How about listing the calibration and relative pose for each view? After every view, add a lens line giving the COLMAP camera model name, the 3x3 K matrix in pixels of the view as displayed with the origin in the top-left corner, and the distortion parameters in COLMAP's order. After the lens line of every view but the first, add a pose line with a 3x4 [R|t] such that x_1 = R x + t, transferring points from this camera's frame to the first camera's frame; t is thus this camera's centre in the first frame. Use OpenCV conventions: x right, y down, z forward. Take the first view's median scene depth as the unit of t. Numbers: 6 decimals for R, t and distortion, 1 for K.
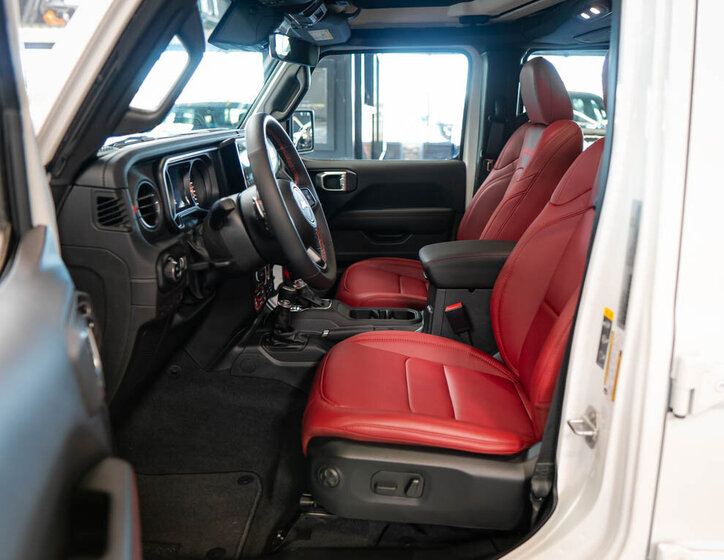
lens RADIAL K [[556.7, 0, 362.0], [0, 556.7, 280.0], [0, 0, 1]] dist [-0.095188, 0.001462]
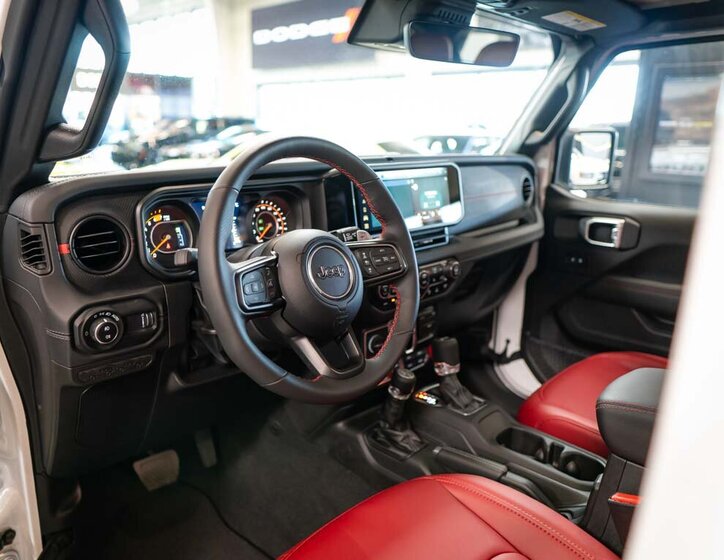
lens RADIAL K [[556.7, 0, 362.0], [0, 556.7, 280.0], [0, 0, 1]] dist [-0.095188, 0.001462]
pose [[0.737359, 0.197580, -0.645959, 0.265840], [-0.211470, 0.975718, 0.057052, -0.131237], [0.641546, 0.094533, 0.761237, 0.391883]]
